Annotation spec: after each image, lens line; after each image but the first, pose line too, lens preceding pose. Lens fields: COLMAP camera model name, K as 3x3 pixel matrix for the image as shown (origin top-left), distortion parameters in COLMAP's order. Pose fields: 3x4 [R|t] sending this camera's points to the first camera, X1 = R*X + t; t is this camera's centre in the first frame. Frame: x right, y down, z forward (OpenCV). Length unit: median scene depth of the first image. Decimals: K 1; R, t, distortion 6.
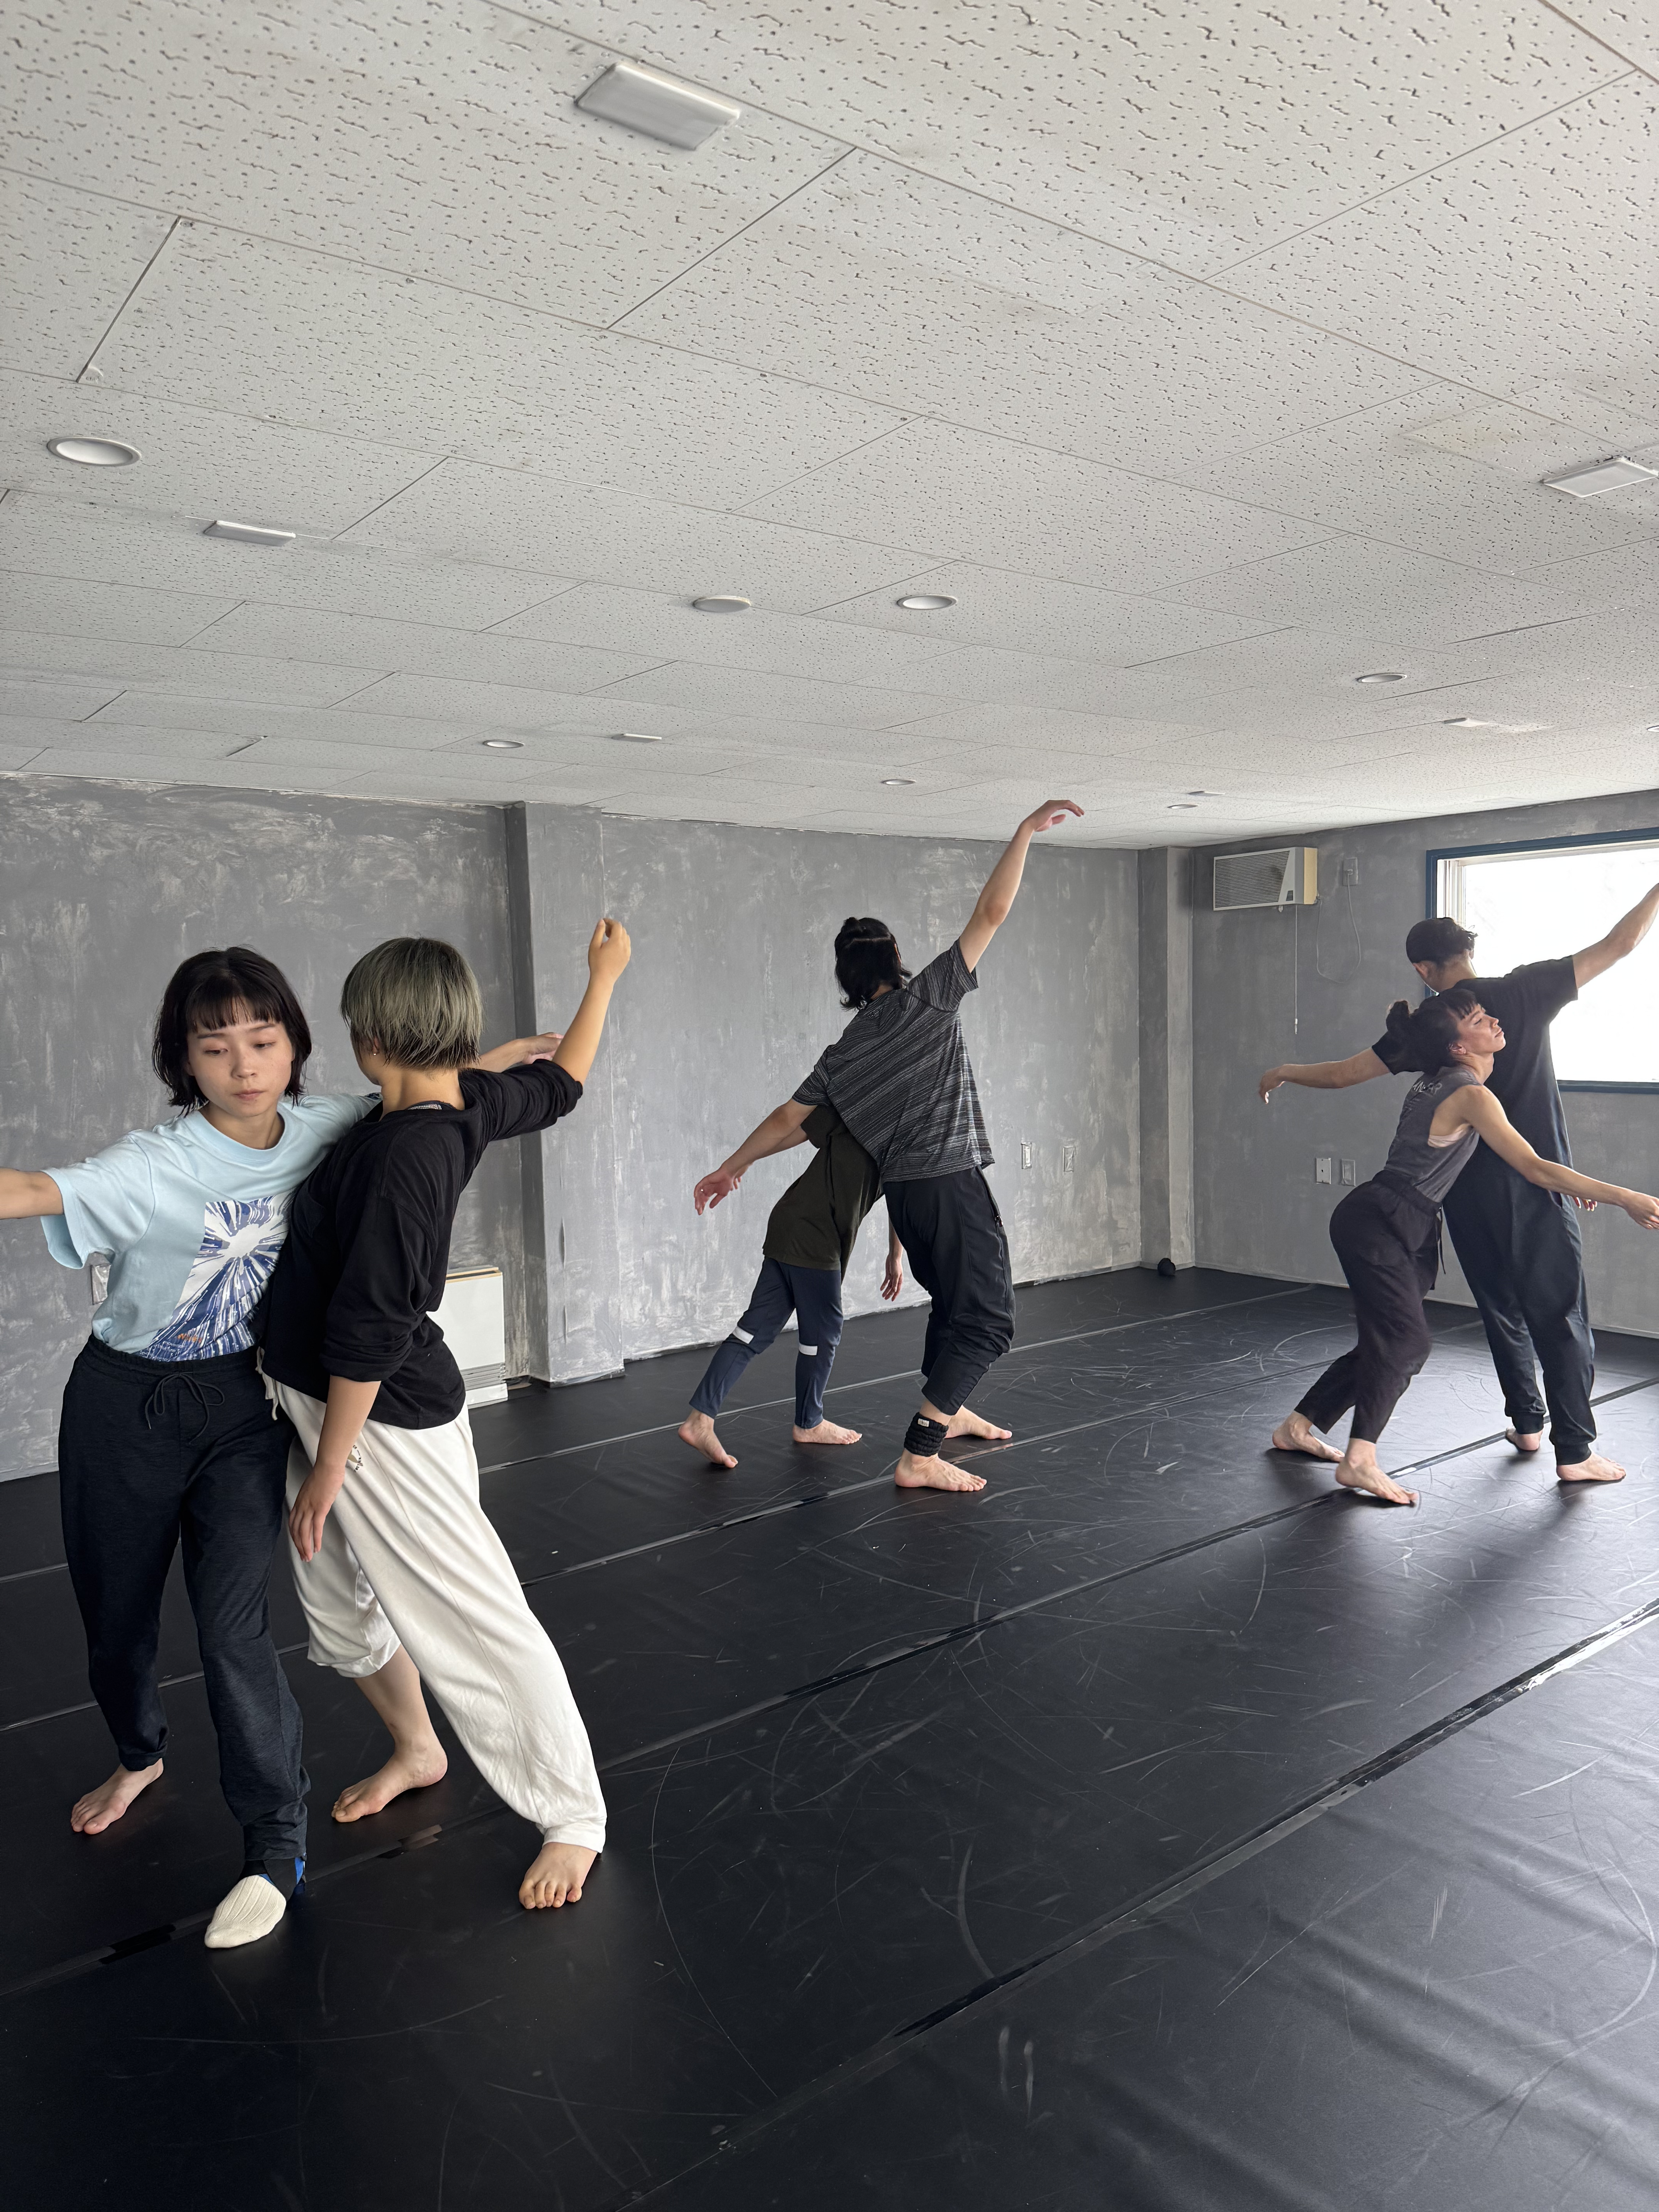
lens RADIAL K [[1574.2, 0, 821.2], [0, 1574.2, 1113.2], [0, 0, 1]] dist [0.012486, -0.039260]
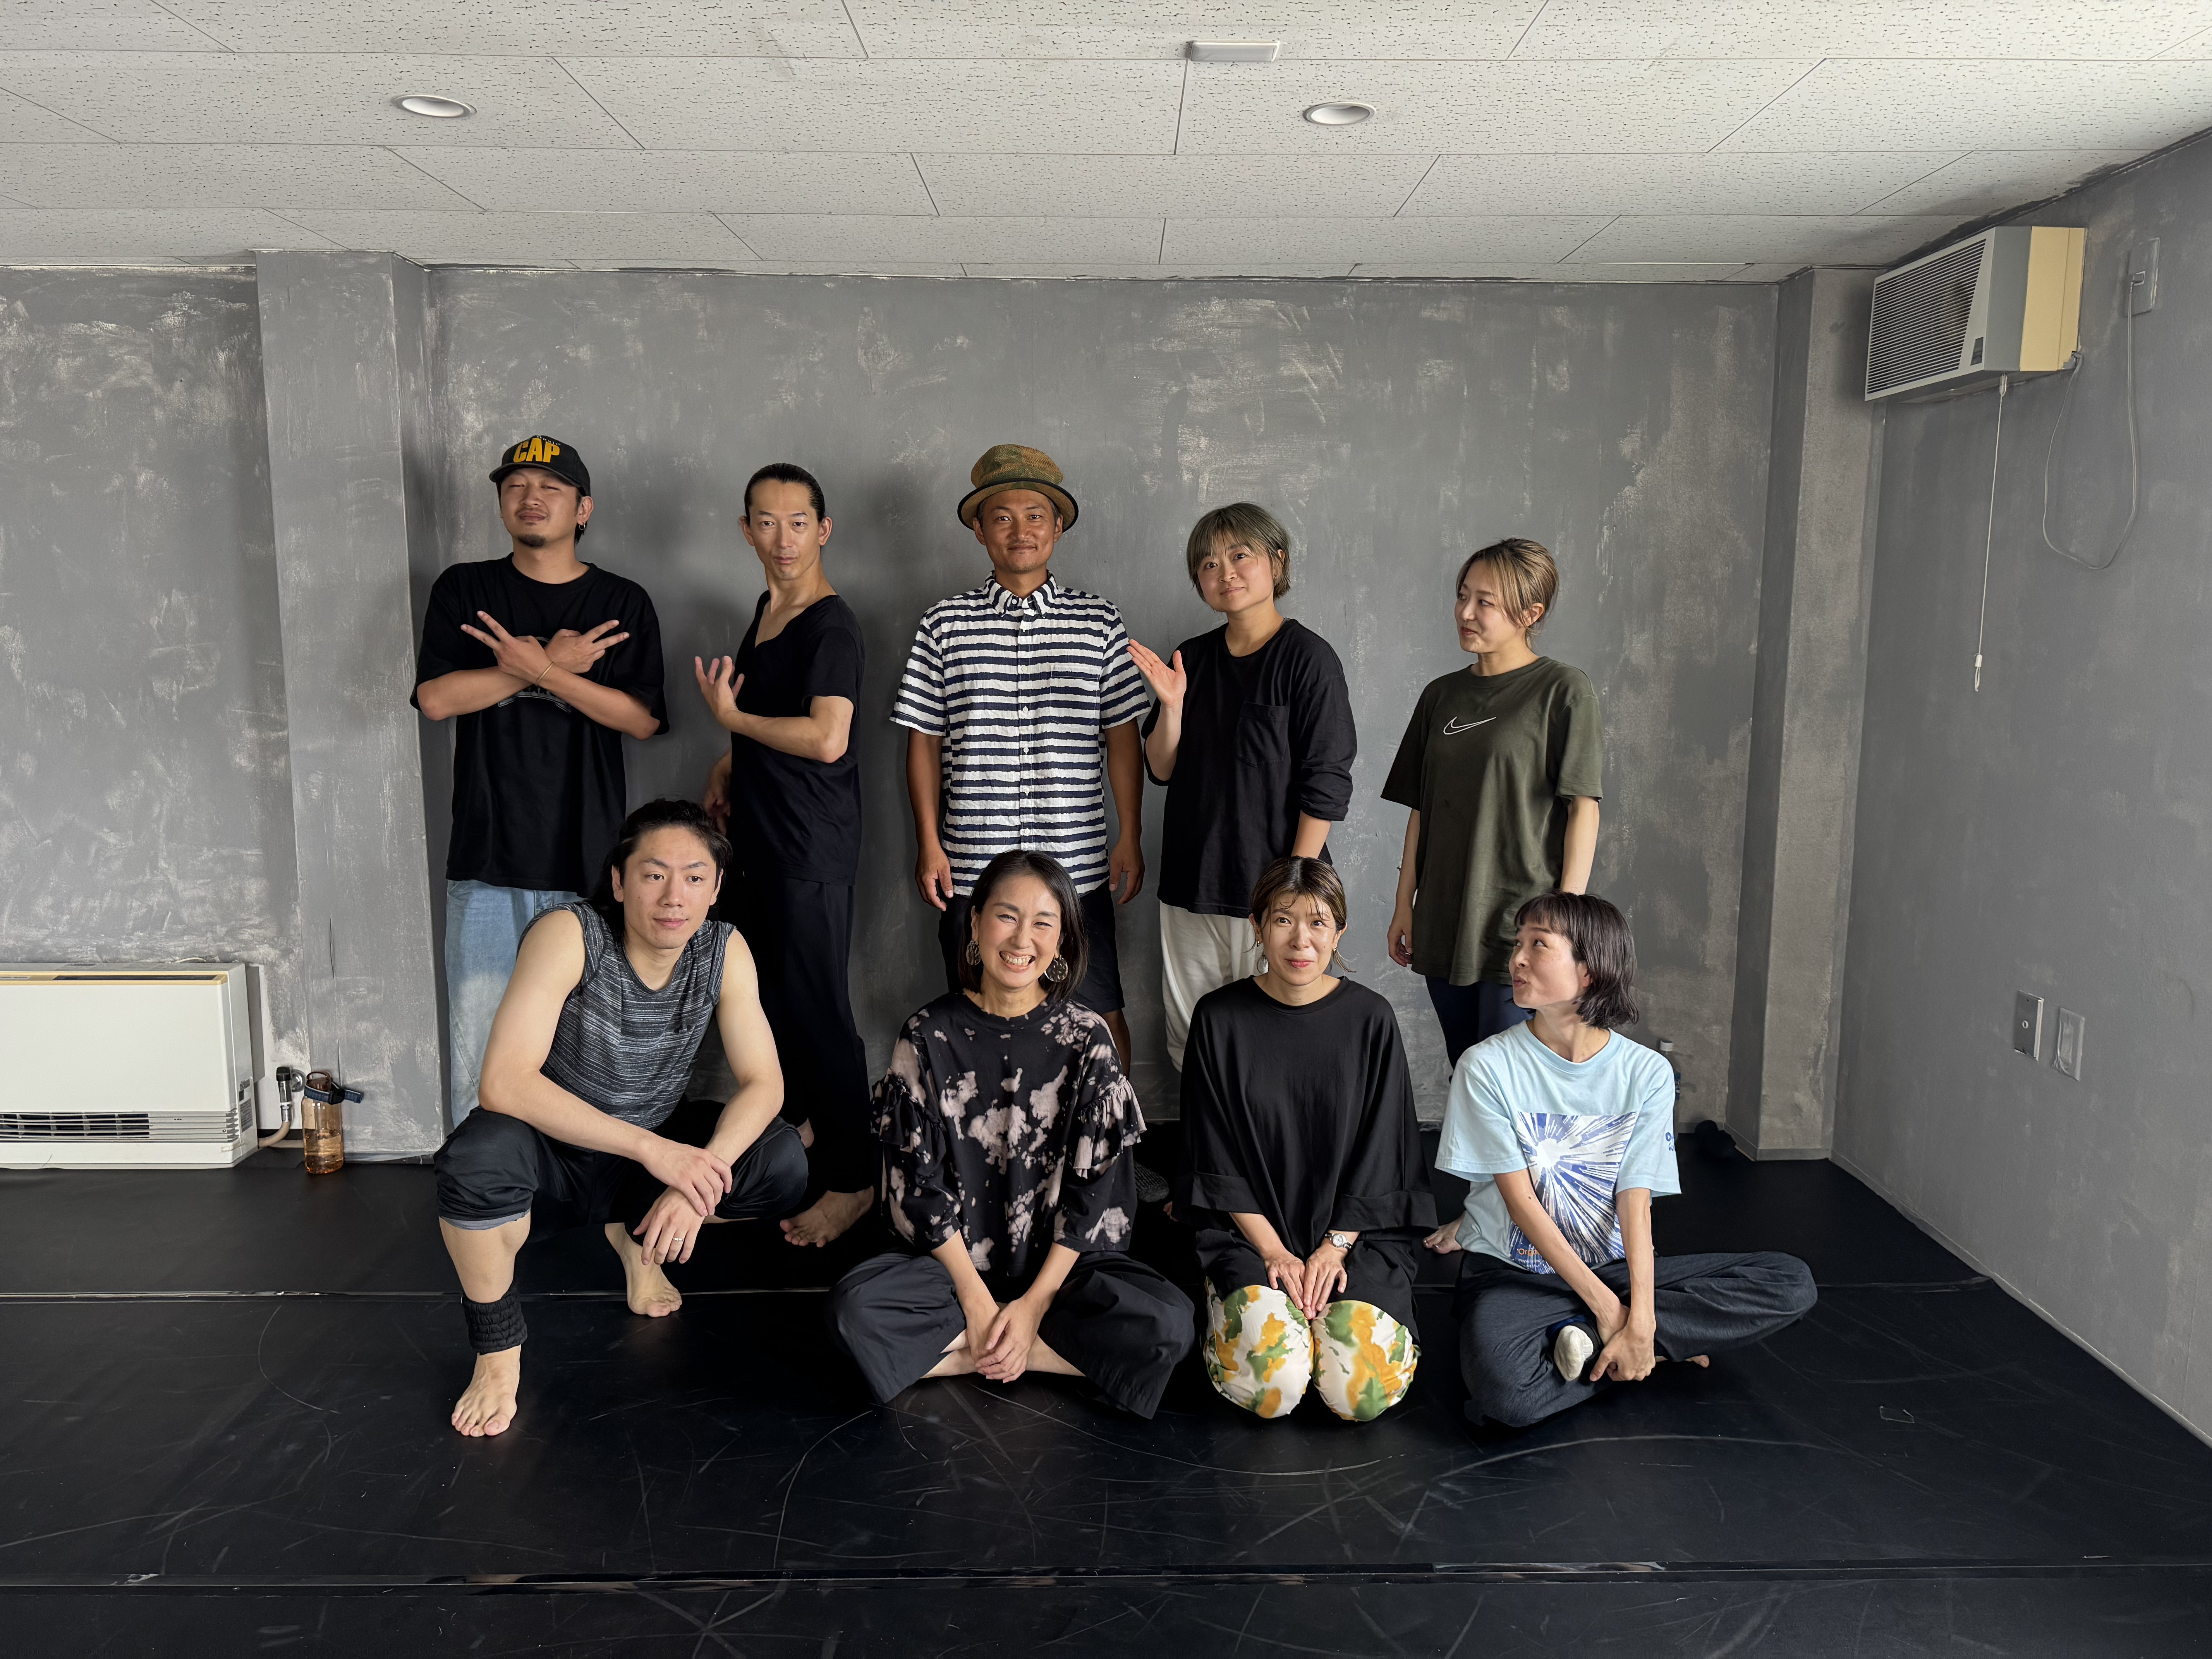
lens RADIAL K [[1574.2, 0, 1117.7], [0, 1574.2, 826.5], [0, 0, 1]] dist [0.012486, -0.039260]
pose [[0.796449, 0.113458, -0.593966, 0.437774], [-0.064836, 0.992601, 0.102666, -0.050933], [0.601219, -0.043258, 0.797912, 0.627820]]
